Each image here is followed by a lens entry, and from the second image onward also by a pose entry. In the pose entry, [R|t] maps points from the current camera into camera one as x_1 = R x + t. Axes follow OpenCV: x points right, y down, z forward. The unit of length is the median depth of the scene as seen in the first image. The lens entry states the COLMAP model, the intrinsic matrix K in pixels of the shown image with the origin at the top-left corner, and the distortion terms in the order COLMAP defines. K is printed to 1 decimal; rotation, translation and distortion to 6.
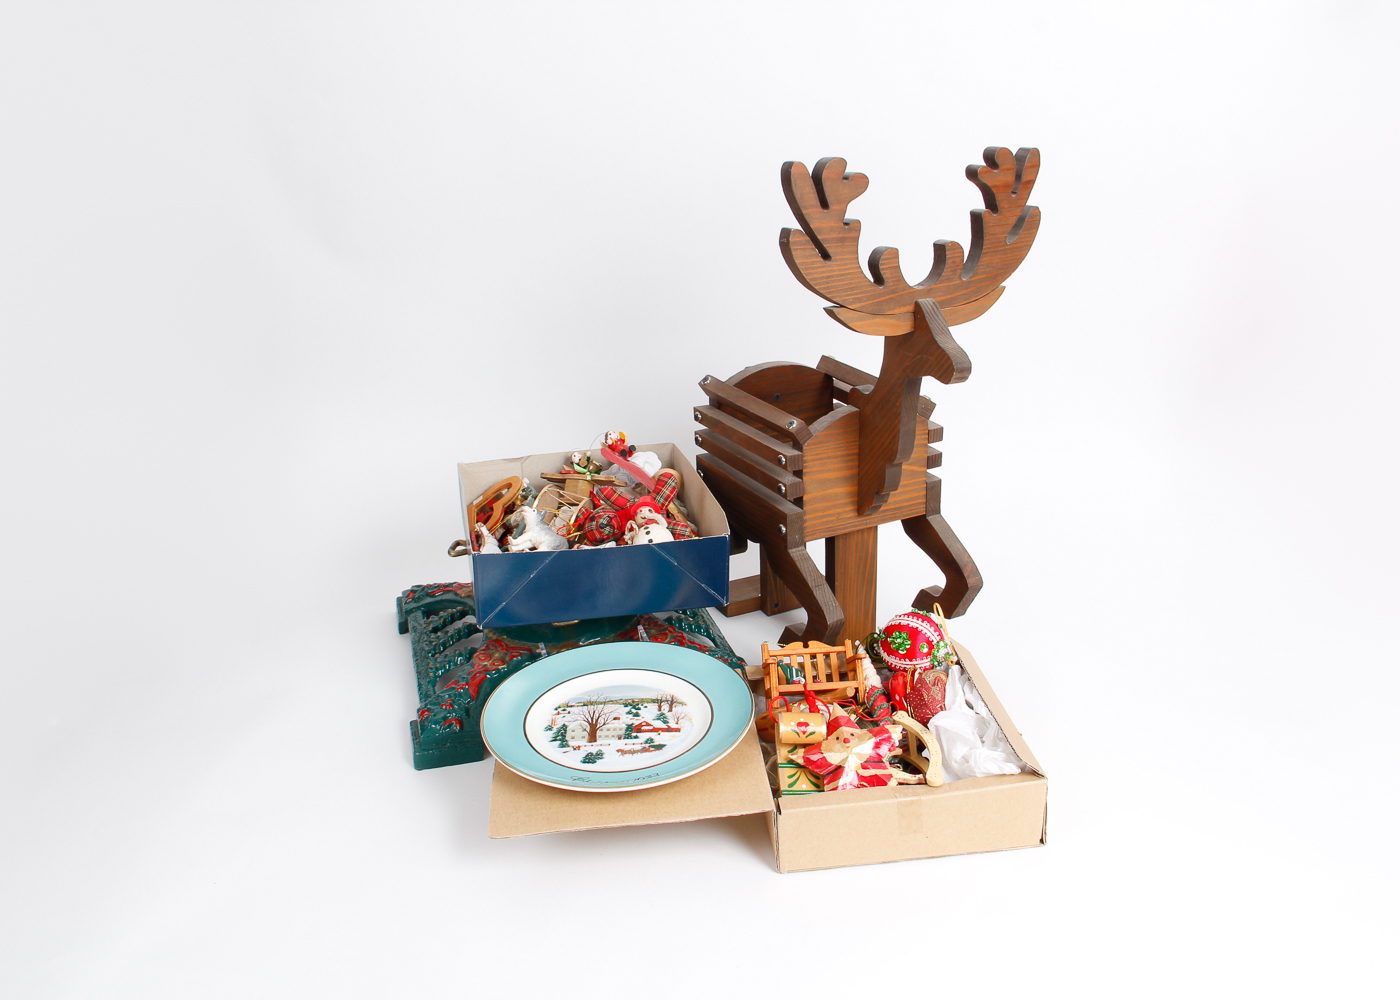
lens RADIAL K [[1465.5, 0, 700.0], [0, 1465.5, 500.0], [0, 0, 1]] dist [-0.206644, 0.002276]
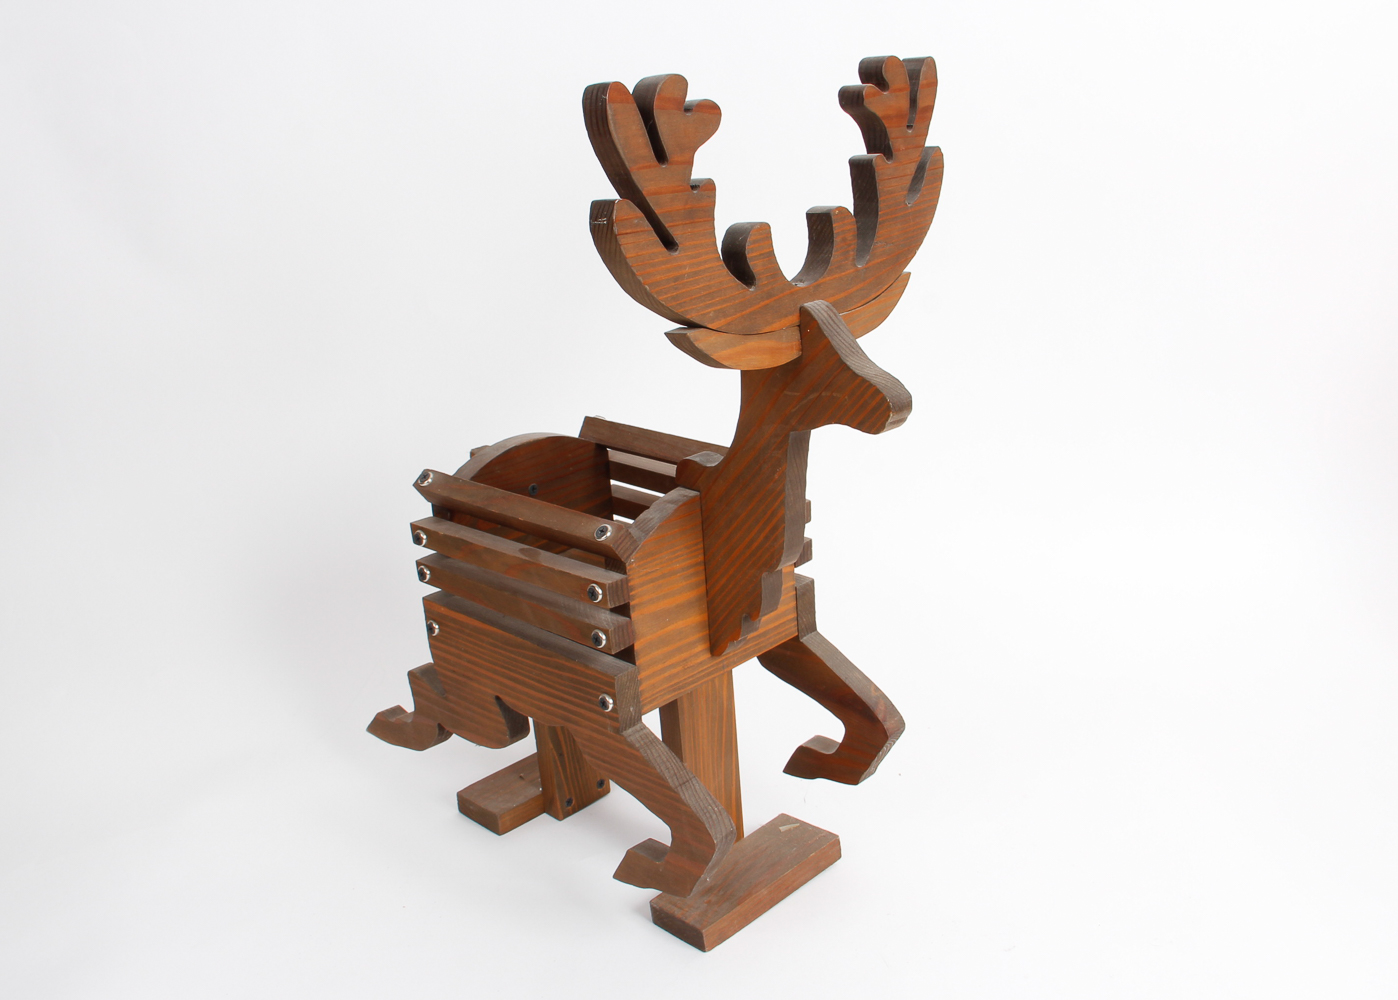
lens RADIAL K [[1463.4, 0, 699.0], [0, 1463.4, 500.0], [0, 0, 1]] dist [-0.206644, 0.002276]
pose [[0.937973, -0.136884, 0.318542, -0.097430], [0.149028, 0.988735, -0.013949, -0.052958], [-0.313044, 0.060555, 0.947806, 0.427009]]
